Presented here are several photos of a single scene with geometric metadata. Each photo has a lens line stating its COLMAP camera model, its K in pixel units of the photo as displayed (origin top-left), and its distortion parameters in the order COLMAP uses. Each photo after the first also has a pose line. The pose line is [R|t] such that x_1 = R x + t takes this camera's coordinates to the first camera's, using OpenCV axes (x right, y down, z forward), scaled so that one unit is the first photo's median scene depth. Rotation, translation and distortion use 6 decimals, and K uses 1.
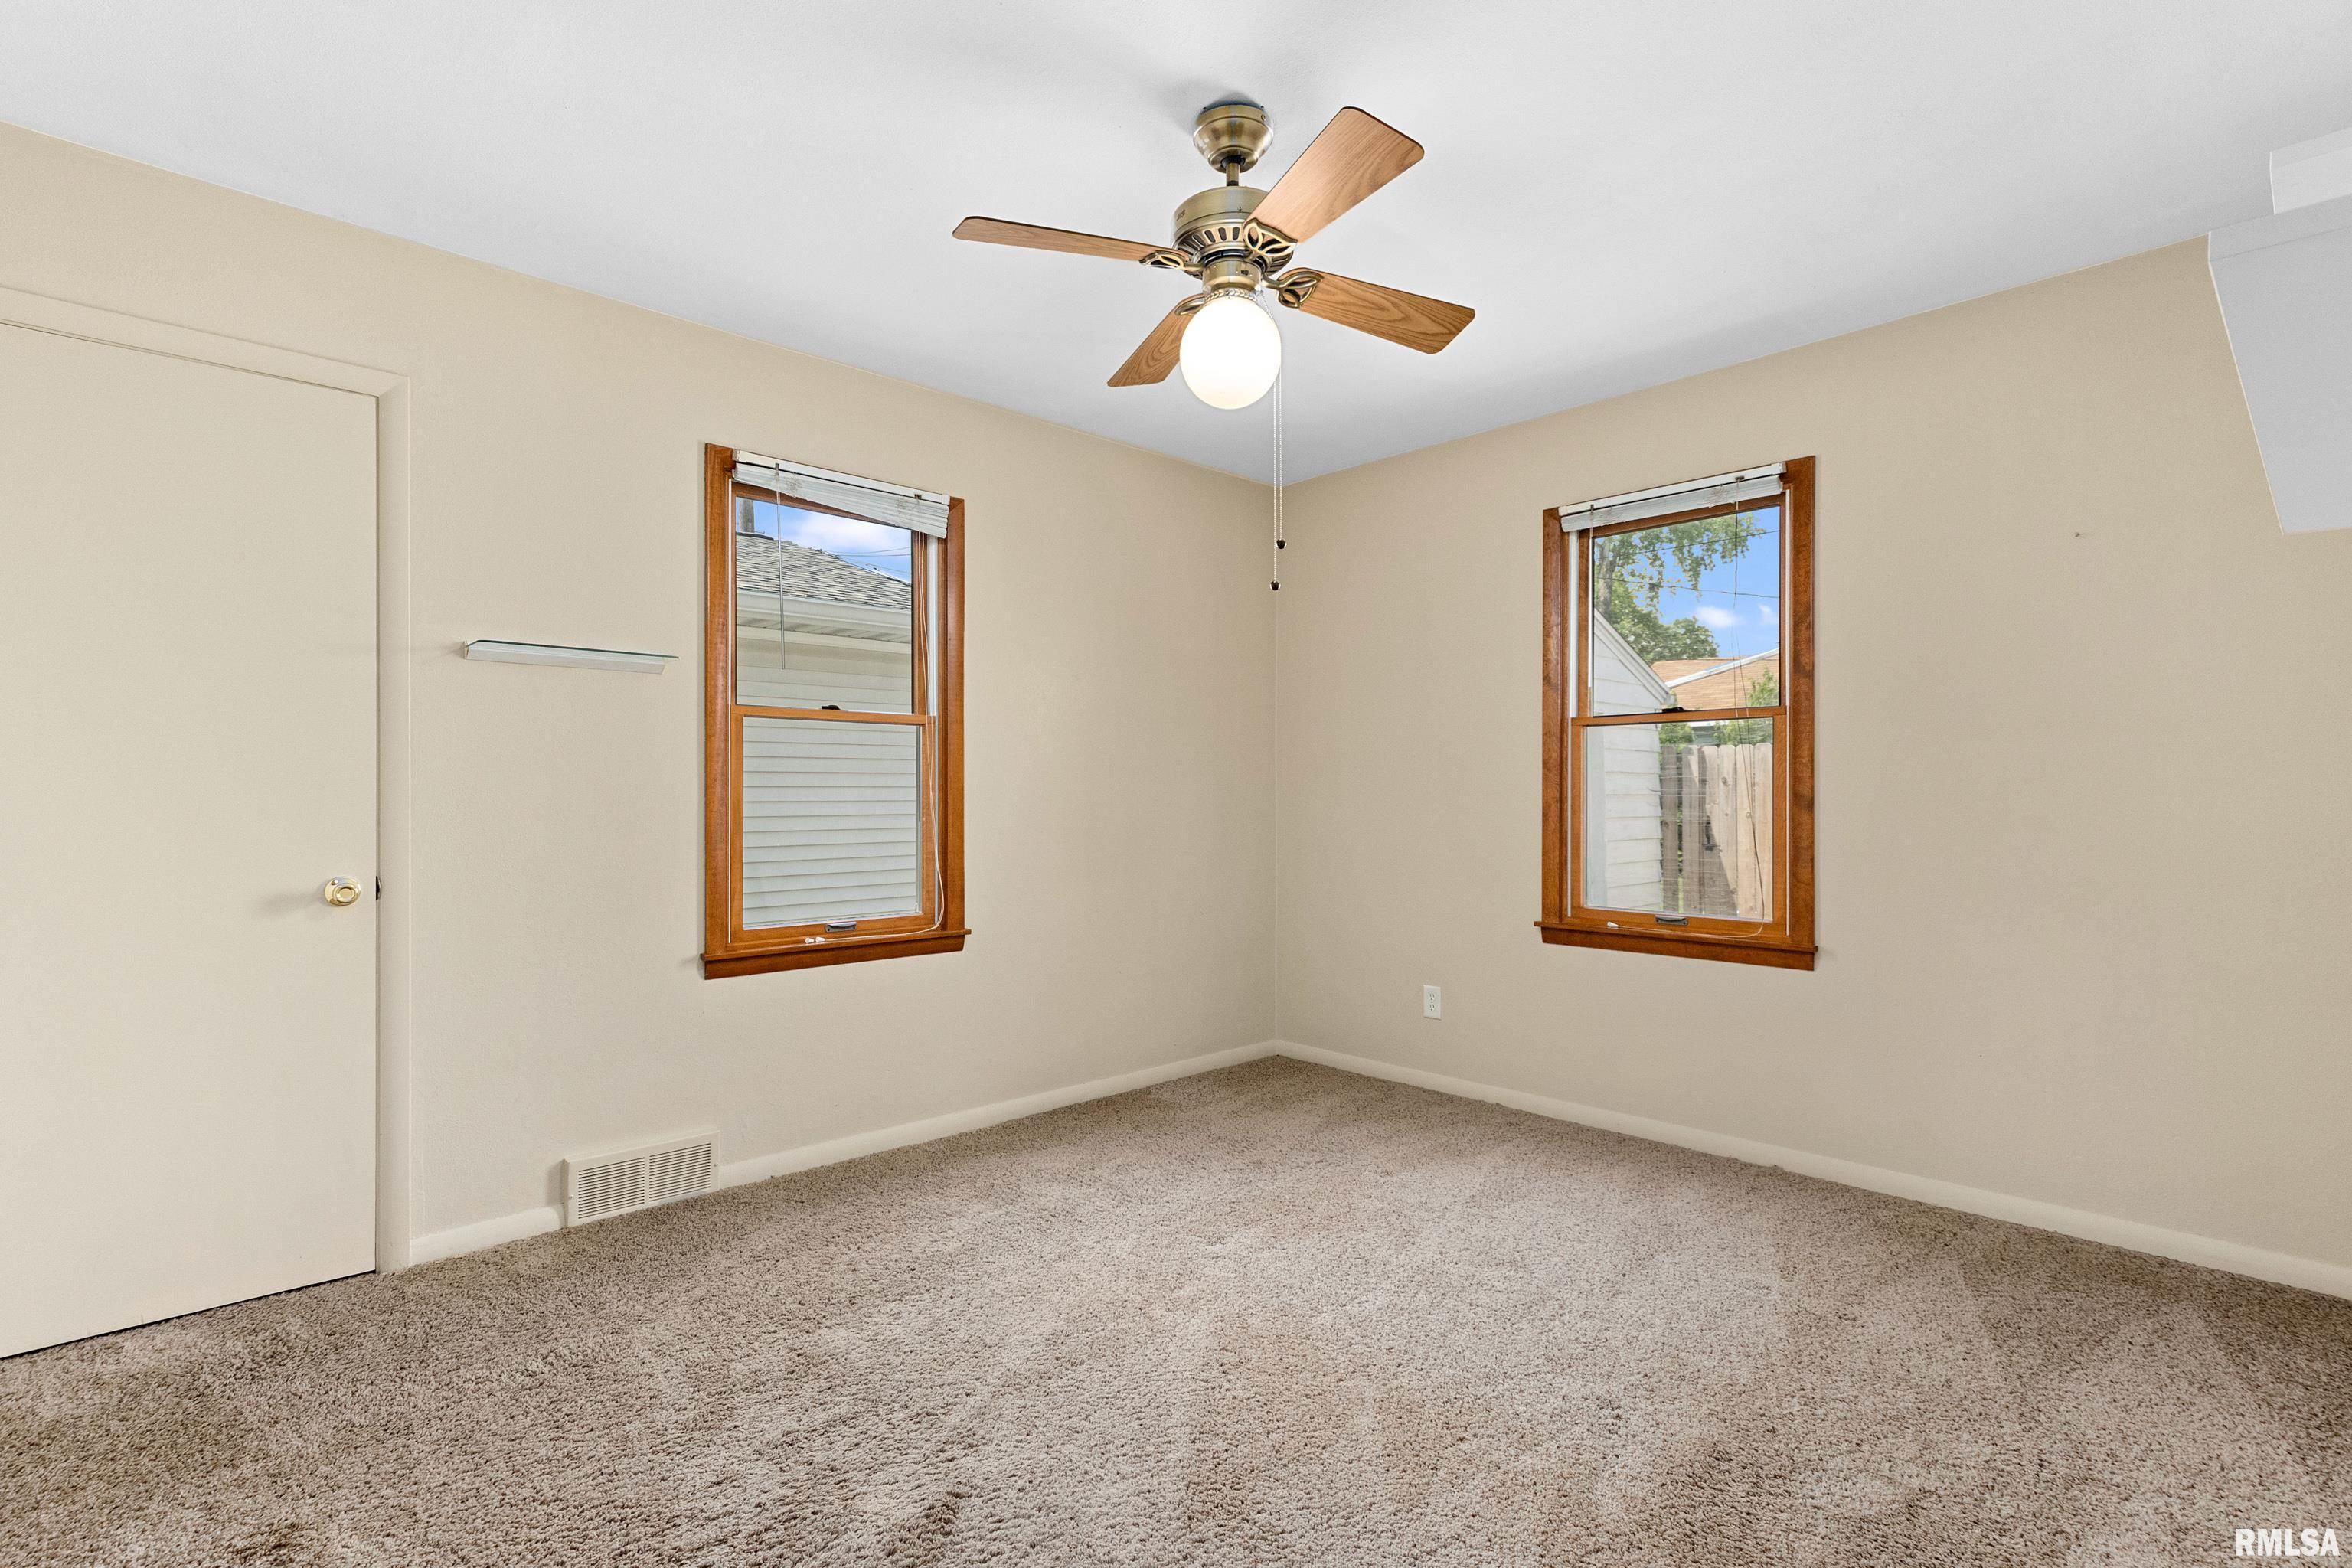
lens RADIAL K [[1100.0, 0, 1176.4], [0, 1100.0, 777.2], [0, 0, 1]] dist [0.002618, -0.000222]
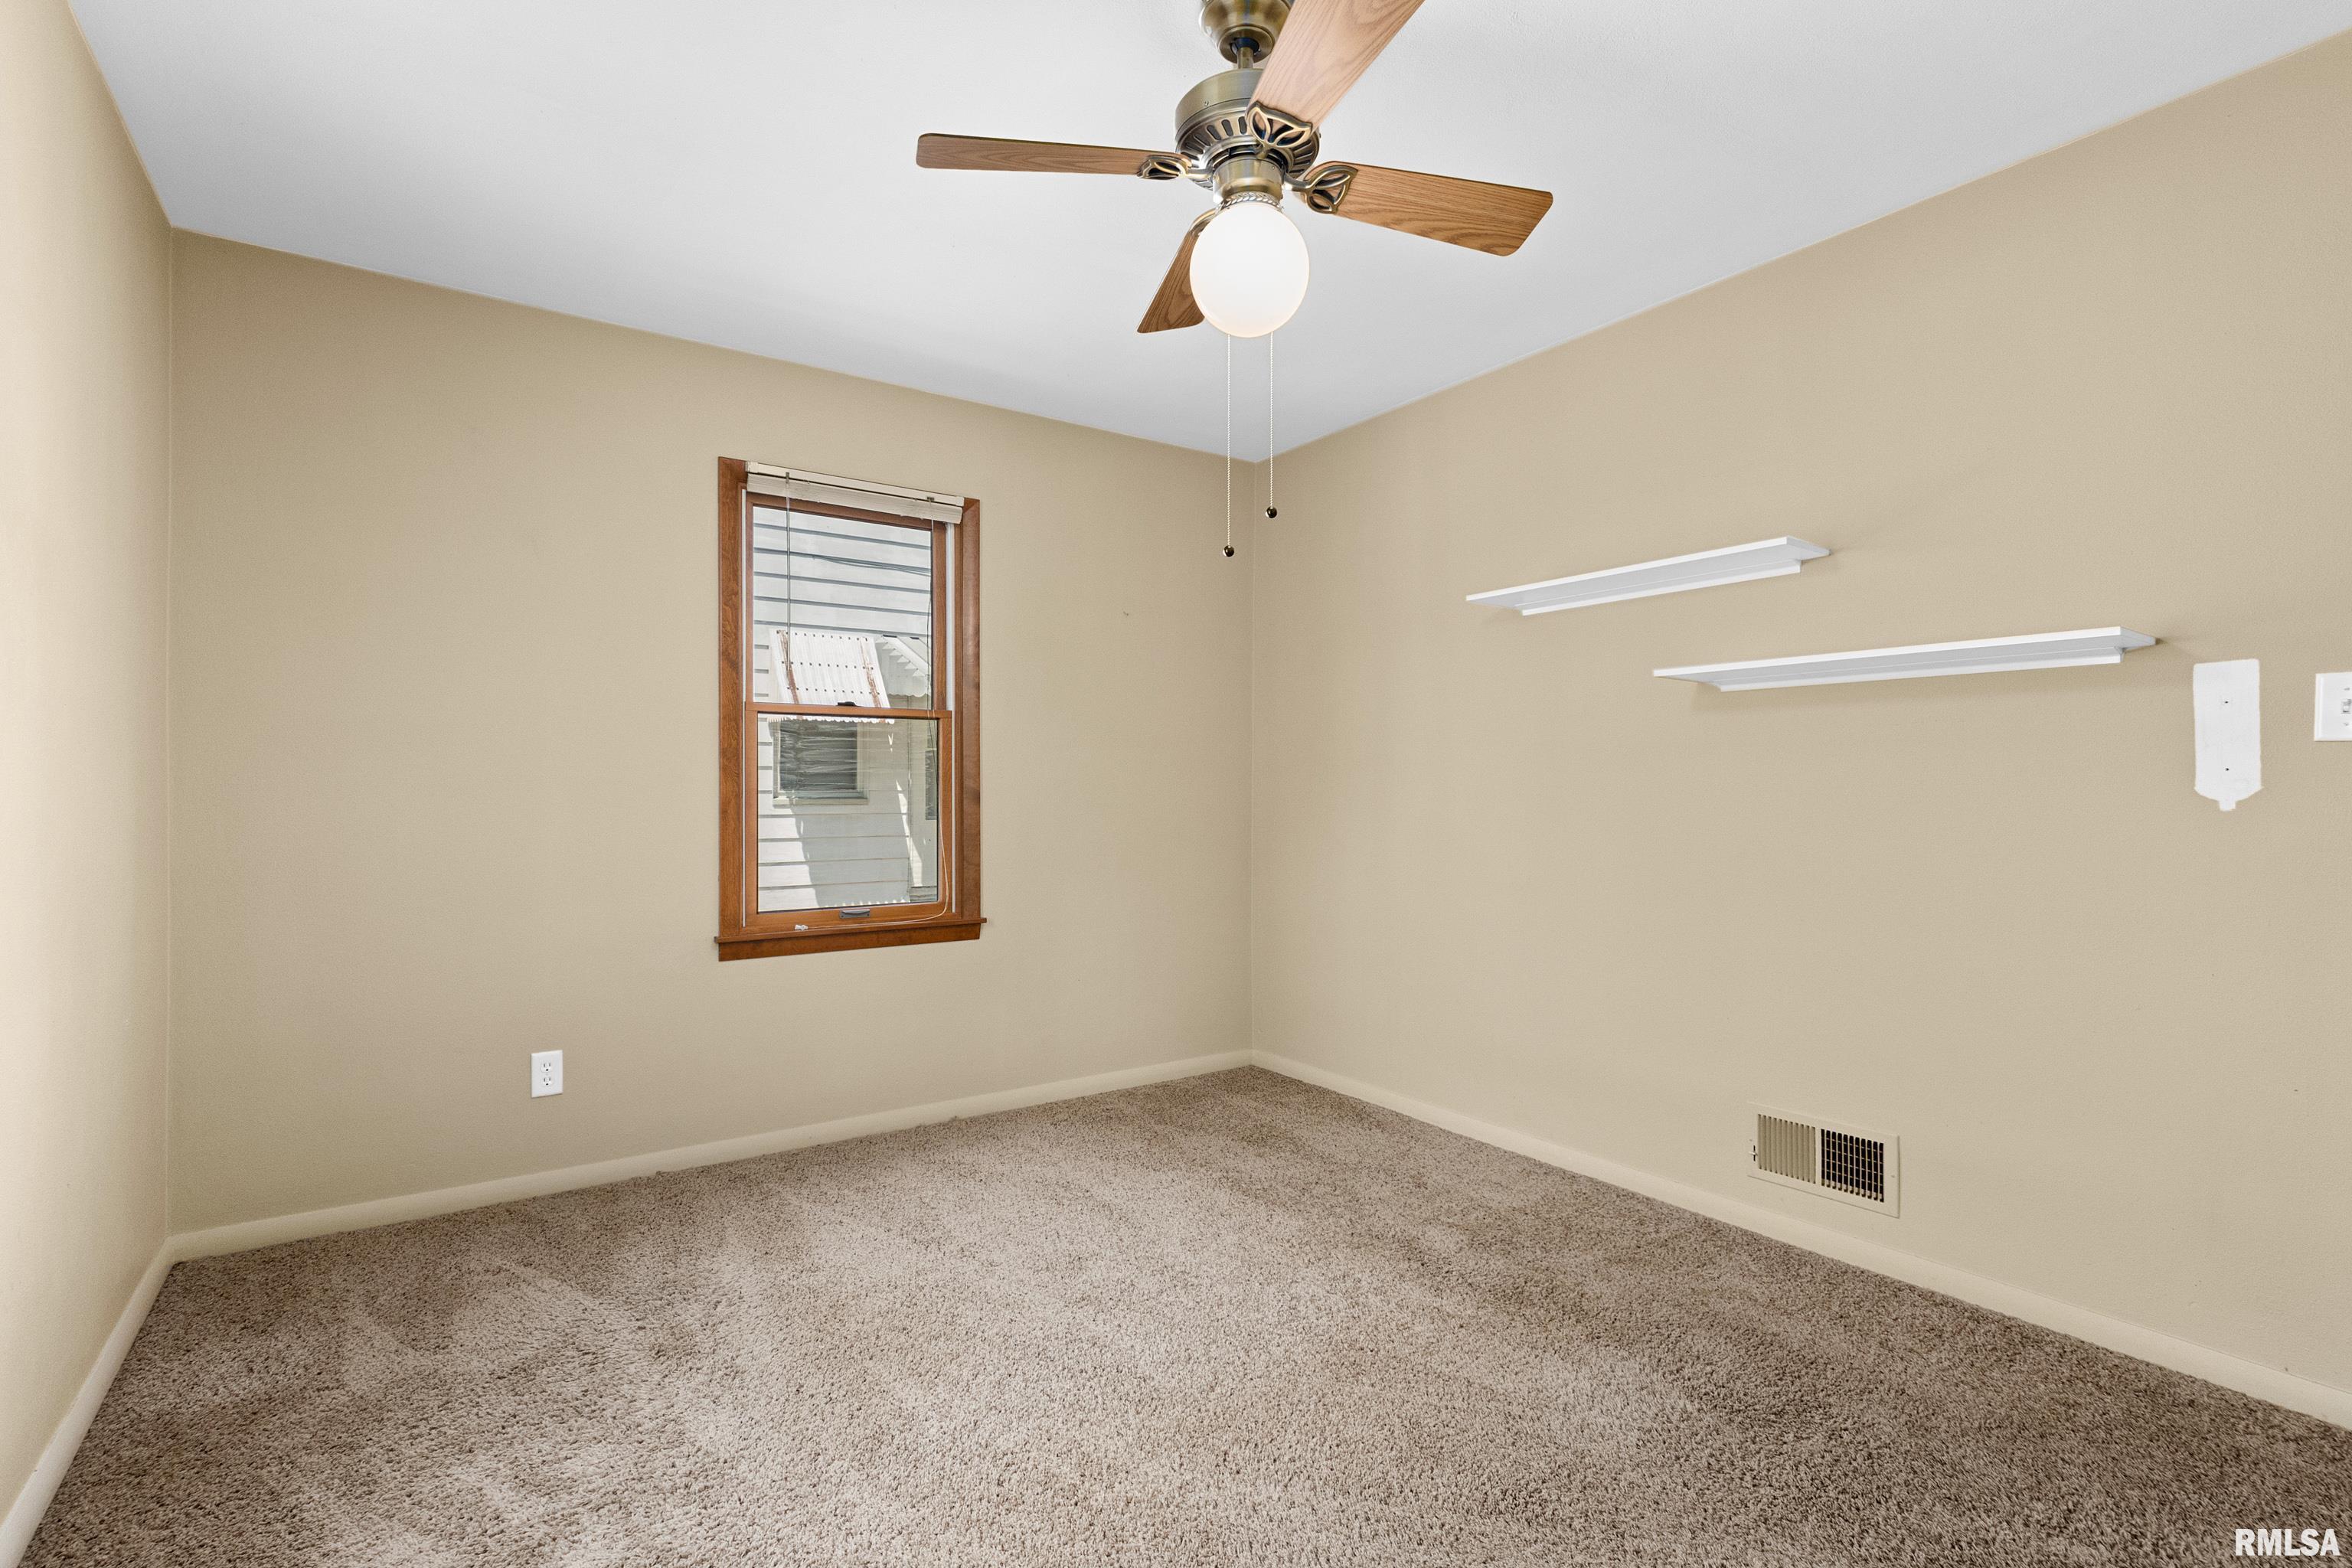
lens RADIAL K [[1100.0, 0, 1129.7], [0, 1100.0, 776.5], [0, 0, 1]] dist [0.002618, -0.000222]
pose [[0.169745, 0.010626, 0.985431, -0.521579], [-0.014726, 0.999858, -0.008245, 0.009569], [-0.985378, -0.013112, 0.169877, 0.613669]]
